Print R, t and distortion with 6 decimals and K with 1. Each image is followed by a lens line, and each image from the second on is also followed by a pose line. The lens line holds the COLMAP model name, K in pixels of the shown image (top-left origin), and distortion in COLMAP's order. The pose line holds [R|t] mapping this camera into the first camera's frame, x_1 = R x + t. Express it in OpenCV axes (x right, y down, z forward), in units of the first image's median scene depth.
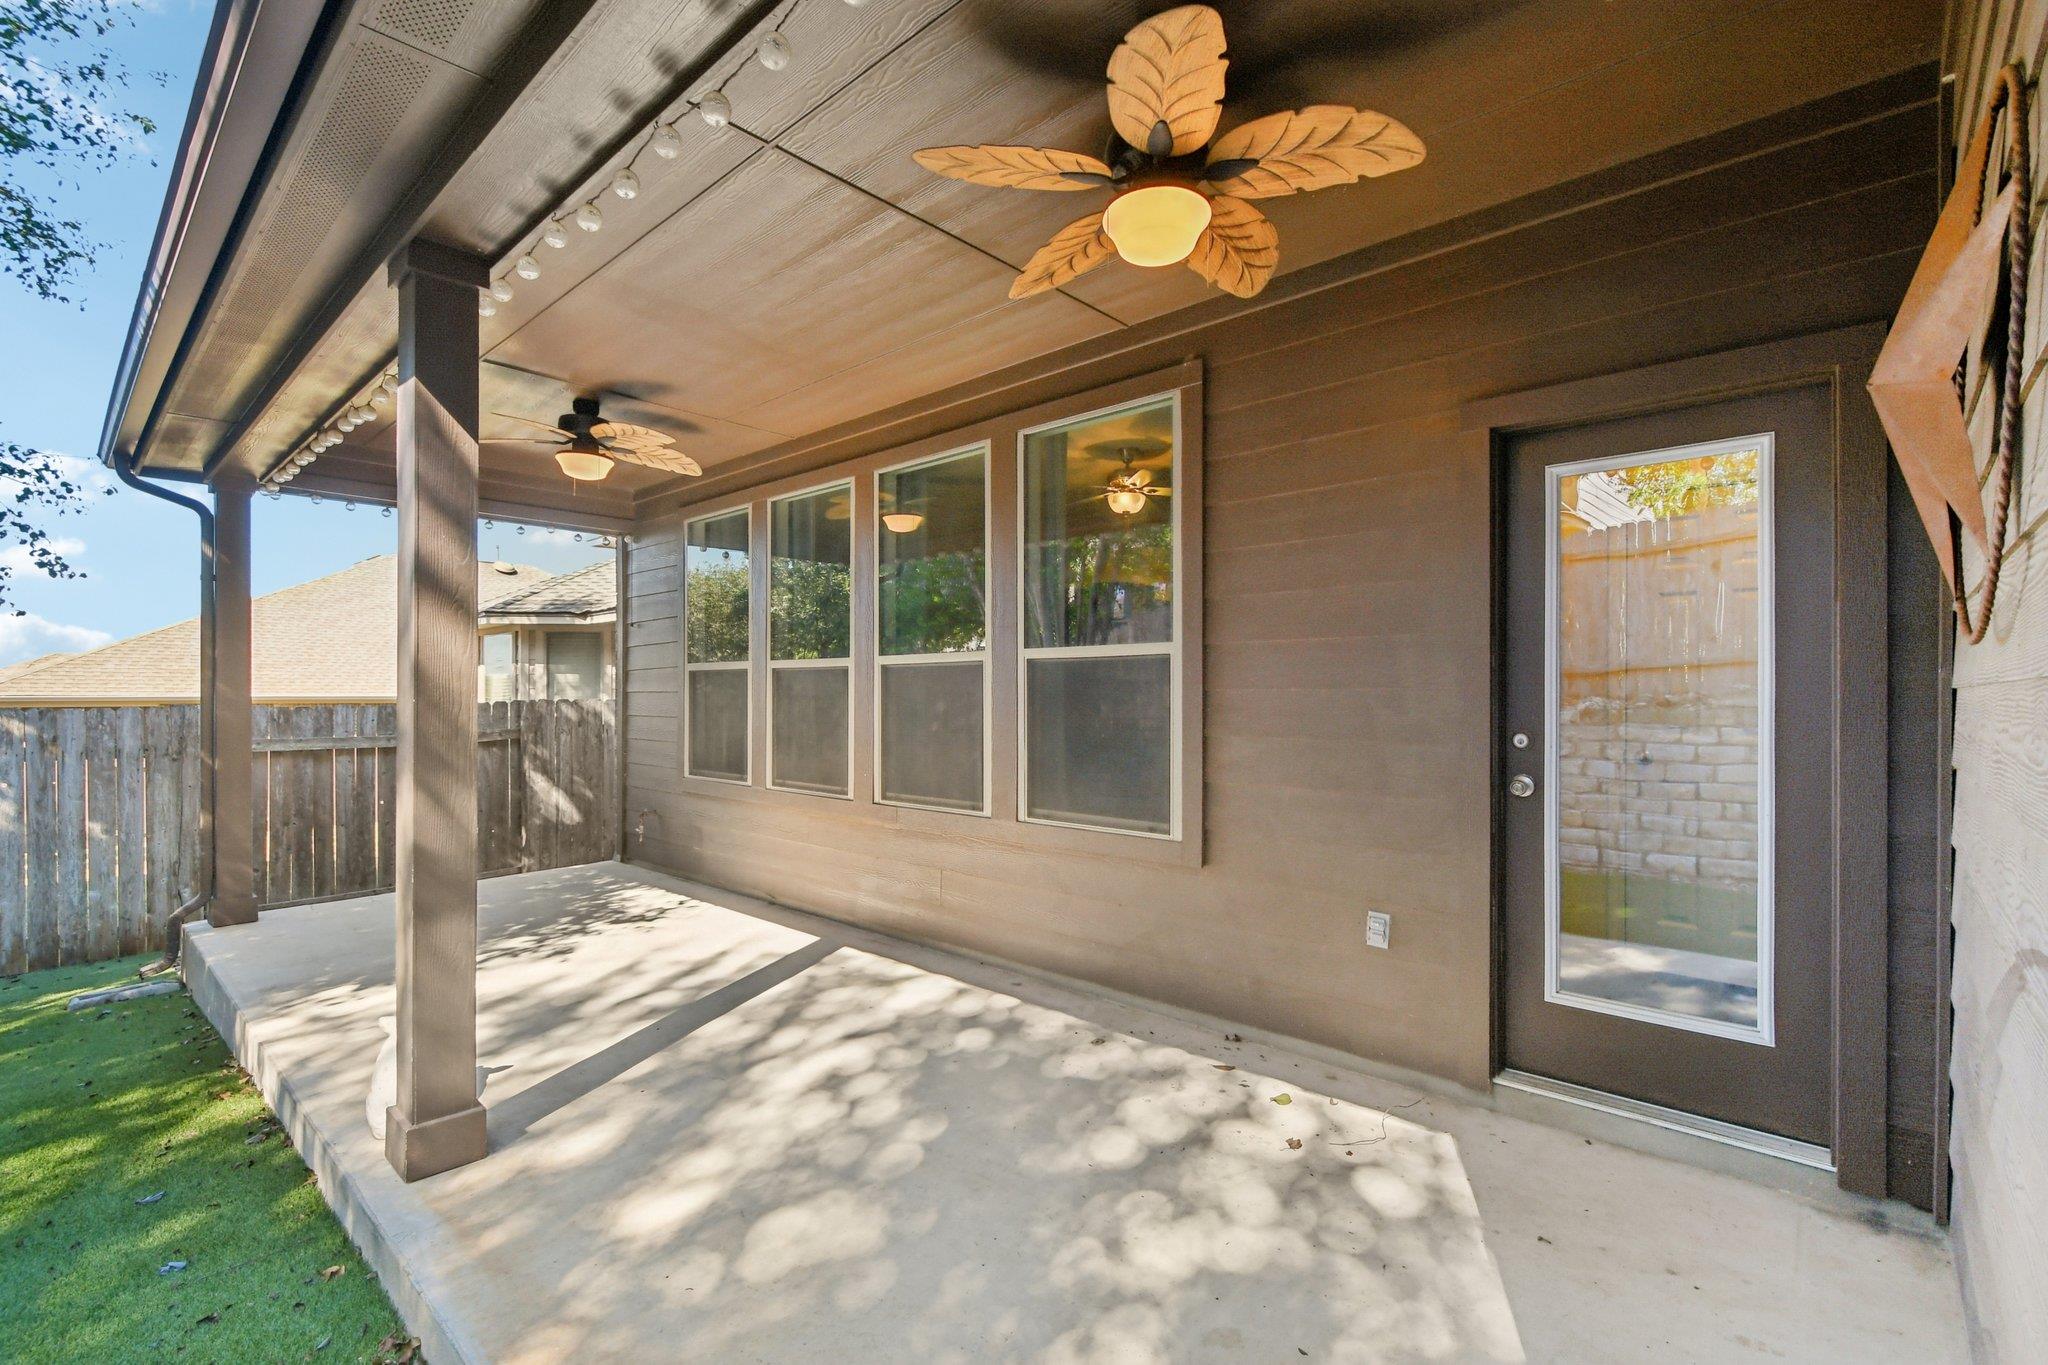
lens RADIAL K [[902.2, 0, 1027.4], [0, 902.2, 688.8], [0, 0, 1]] dist [-0.004410, -0.001510]
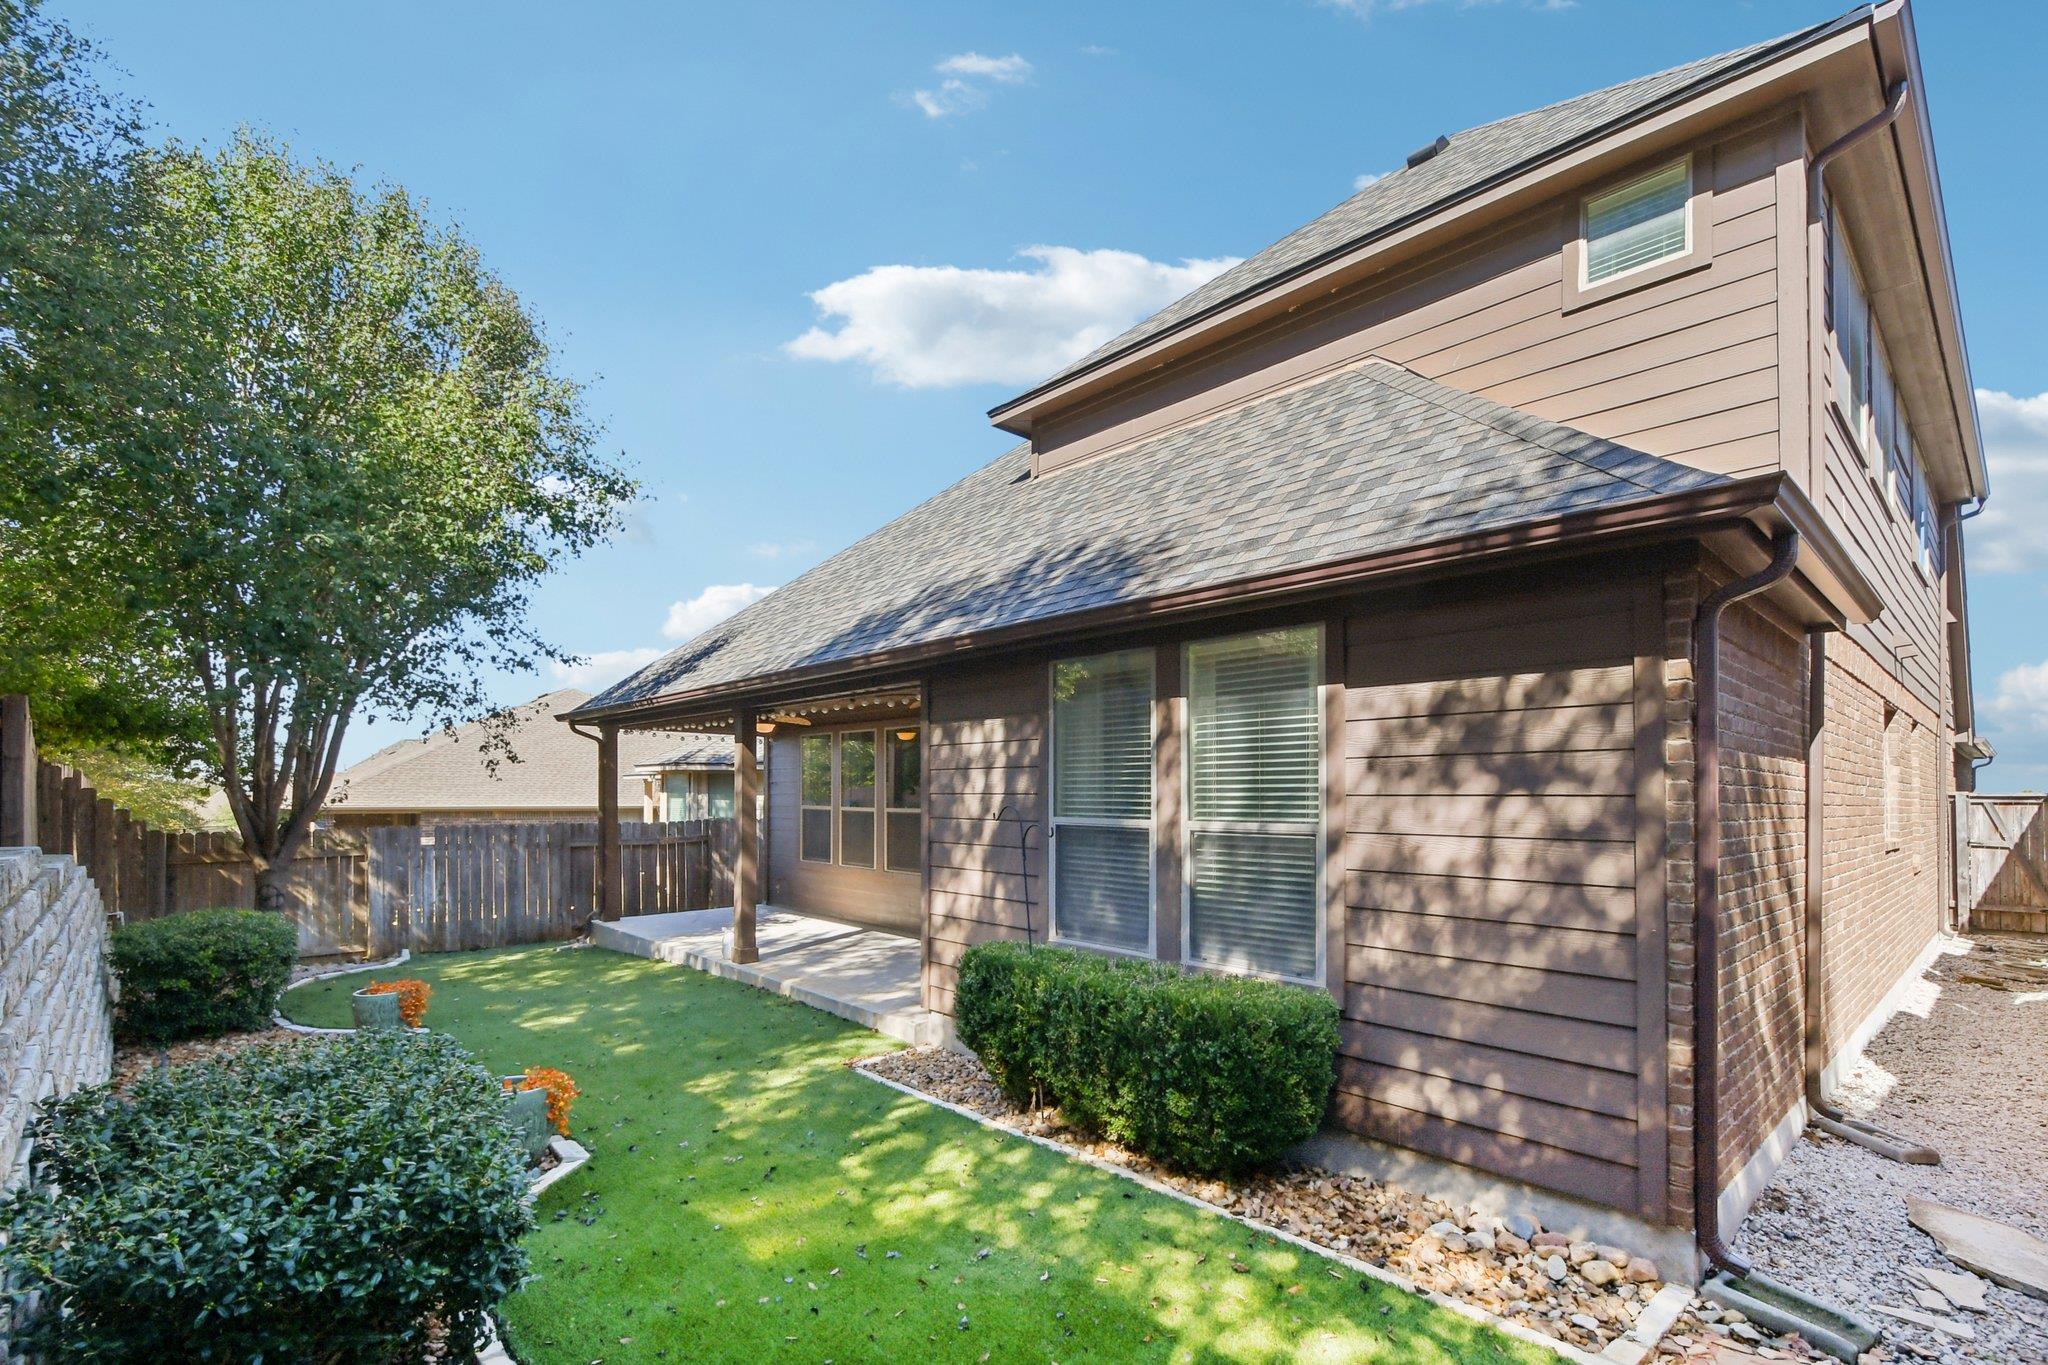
lens RADIAL K [[902.2, 0, 978.8], [0, 902.2, 800.6], [0, 0, 1]] dist [-0.004410, -0.001510]
pose [[0.991539, 0.002422, -0.129785, 0.360904], [-0.000792, 0.999920, 0.012609, -0.080290], [0.129805, -0.012400, 0.991462, -1.227553]]
